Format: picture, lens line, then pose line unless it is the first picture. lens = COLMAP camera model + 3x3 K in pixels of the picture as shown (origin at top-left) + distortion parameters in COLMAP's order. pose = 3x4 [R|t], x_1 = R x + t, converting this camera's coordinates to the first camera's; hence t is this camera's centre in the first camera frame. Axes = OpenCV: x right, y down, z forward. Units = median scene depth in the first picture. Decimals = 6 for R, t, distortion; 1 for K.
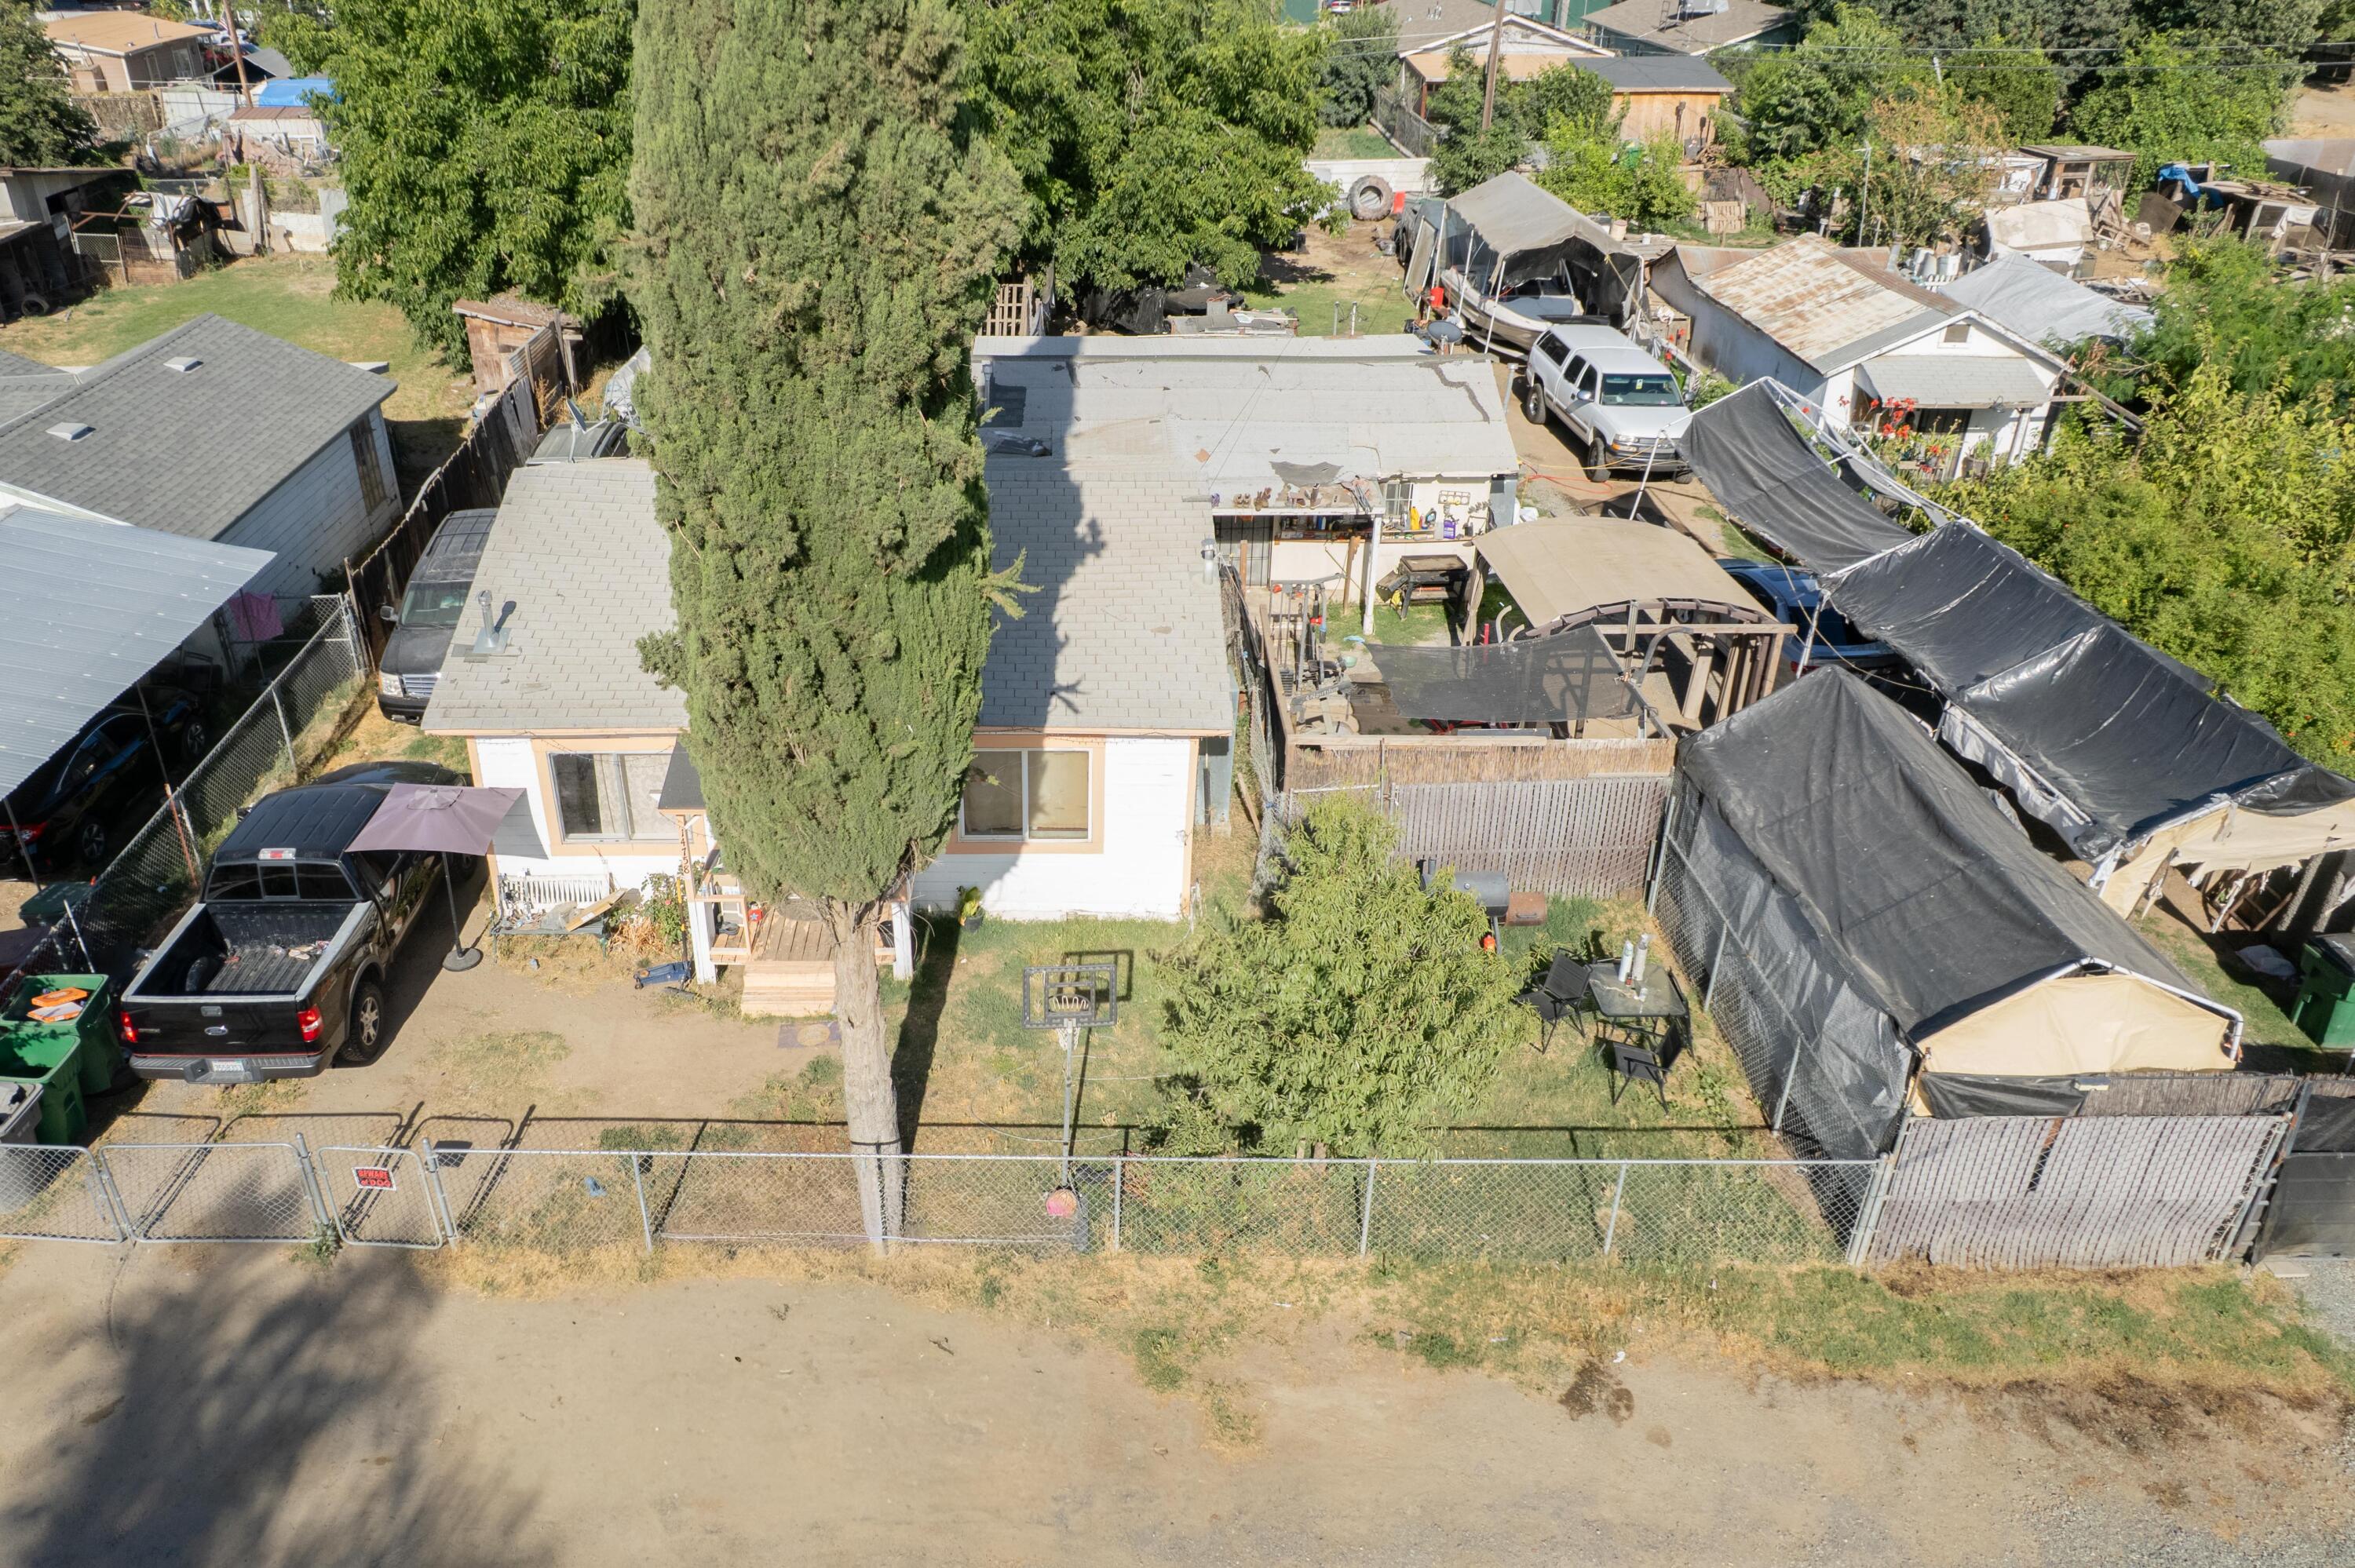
lens RADIAL K [[1714.4, 0, 1176.1], [0, 1714.4, 801.0], [0, 0, 1]] dist [-0.046597, -0.001944]
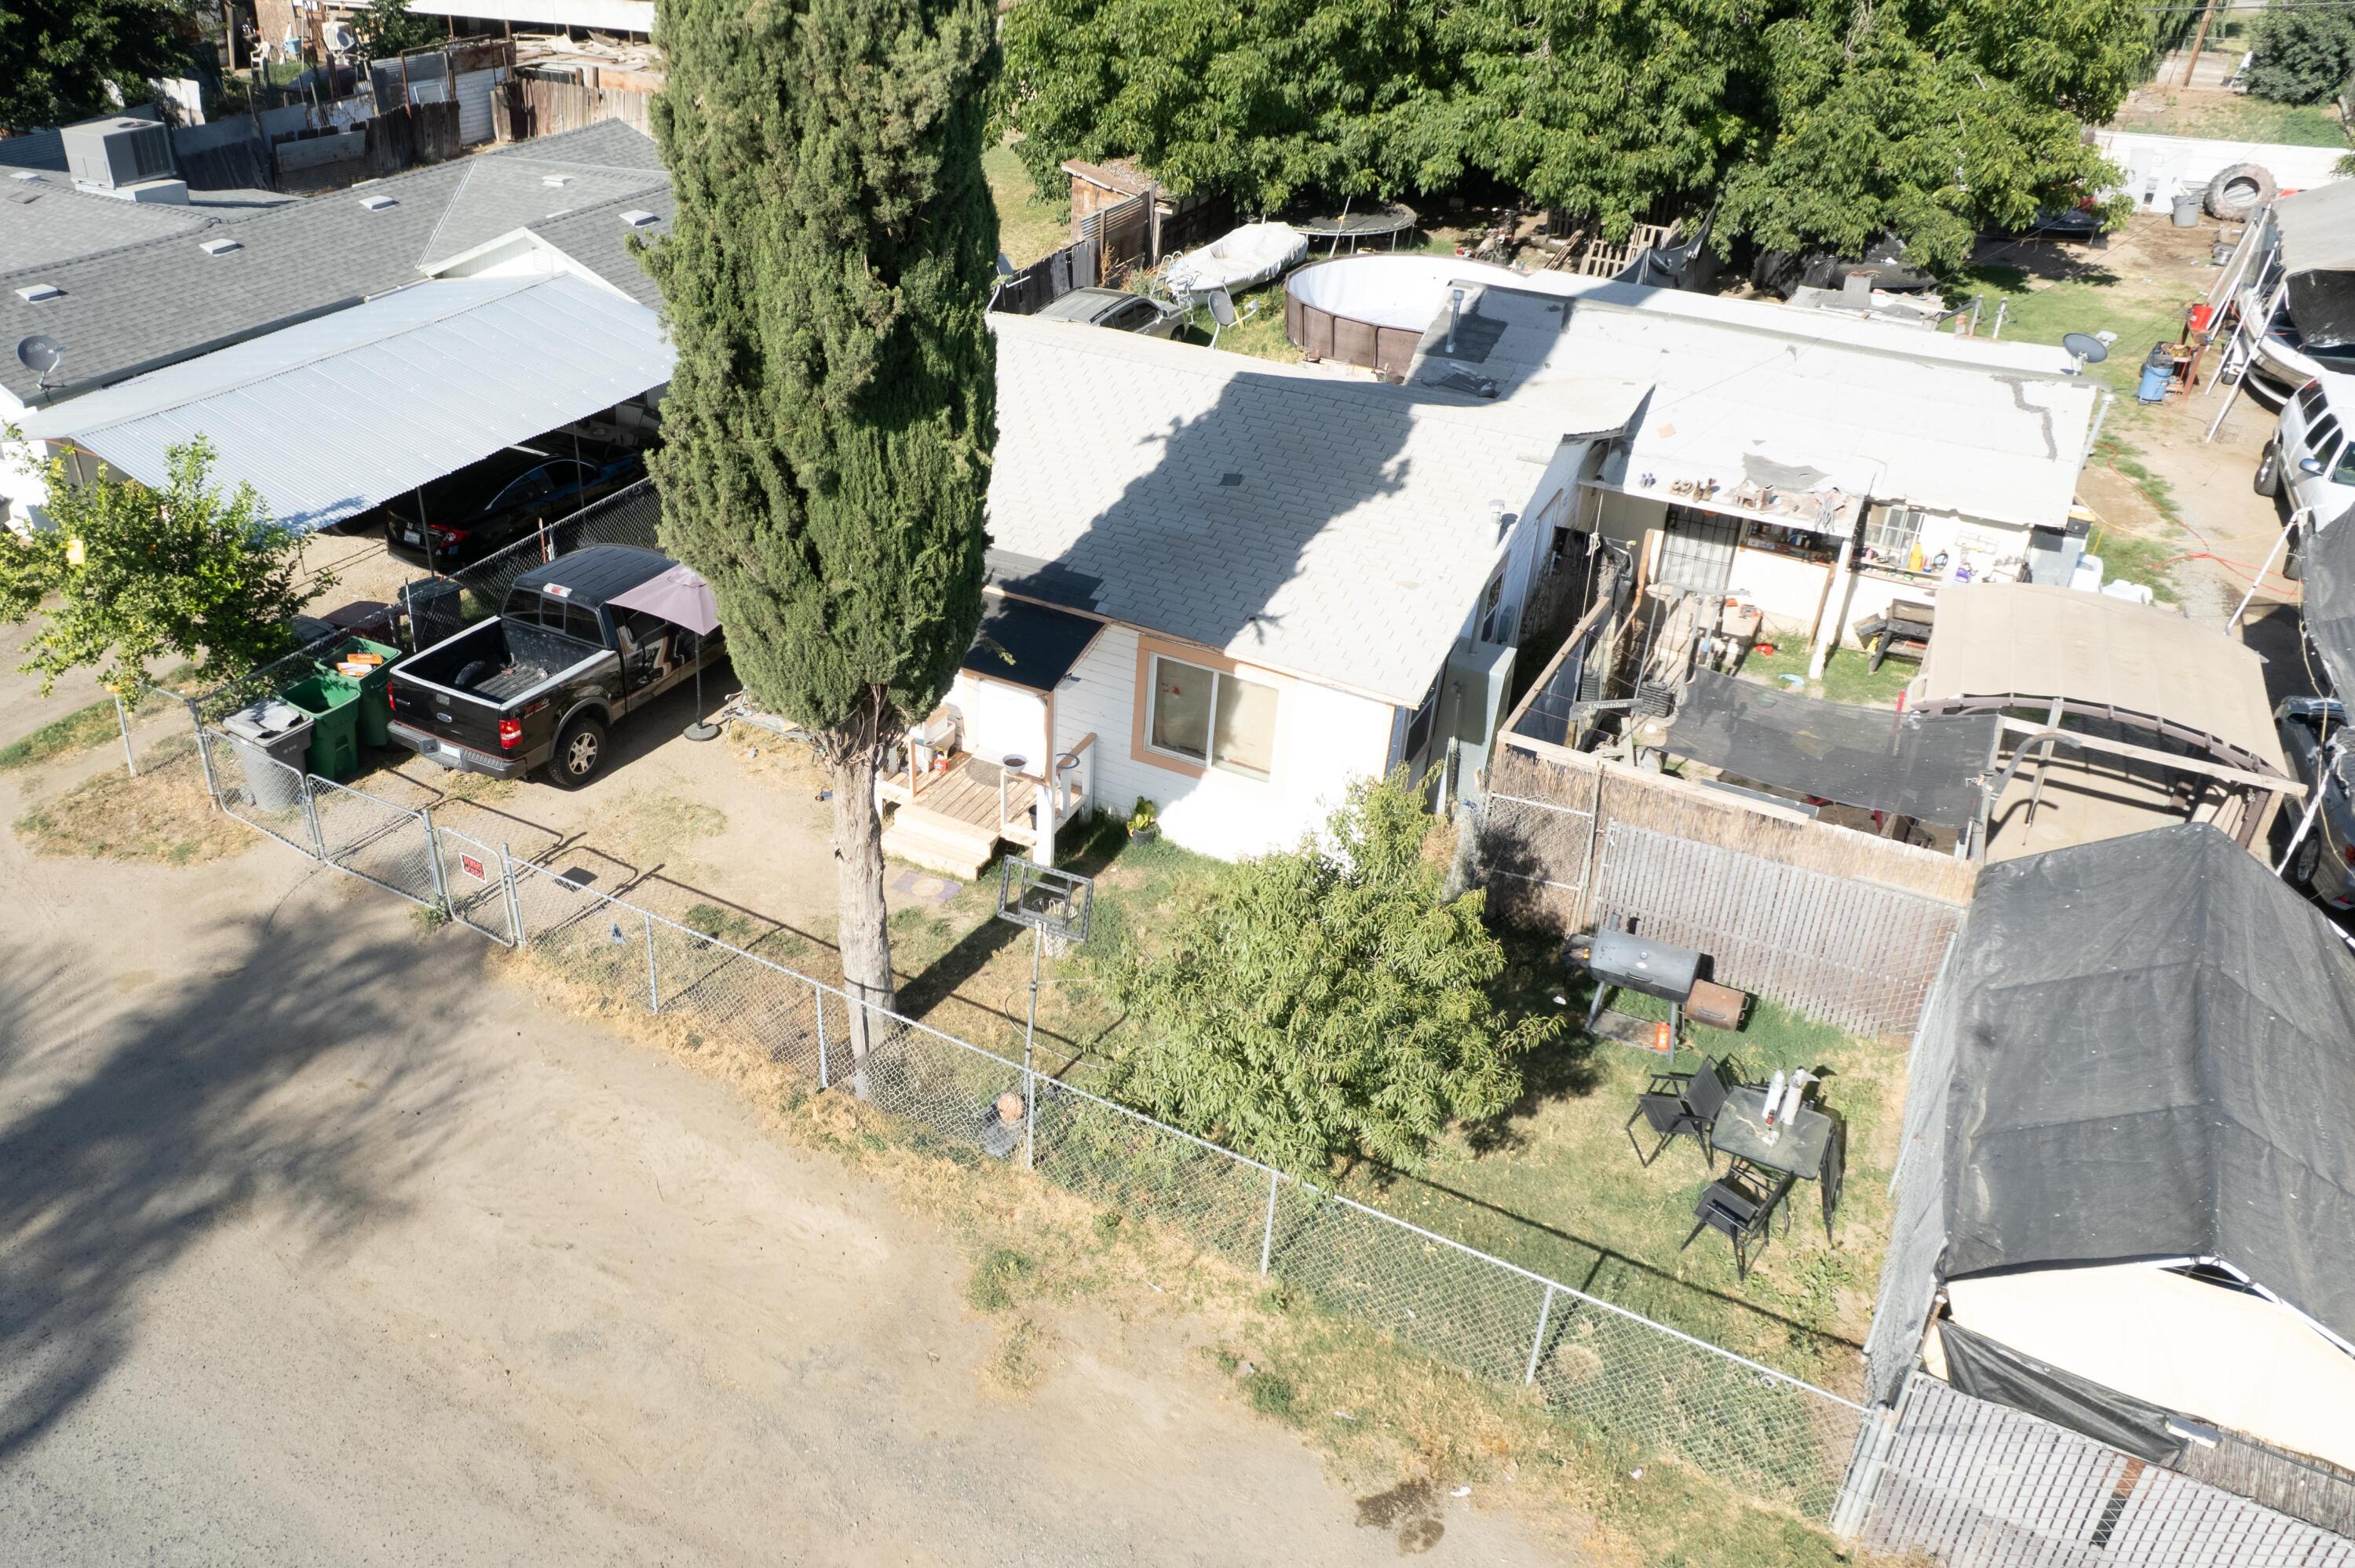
lens RADIAL K [[1910.9, 0, 1177.5], [0, 1910.9, 784.0], [0, 0, 1]] dist [-0.083989, 0.117934]
pose [[0.852254, 0.263717, -0.451793, 0.315108], [-0.266848, 0.961983, 0.058145, -0.020768], [0.449951, 0.071006, 0.890226, 0.045129]]
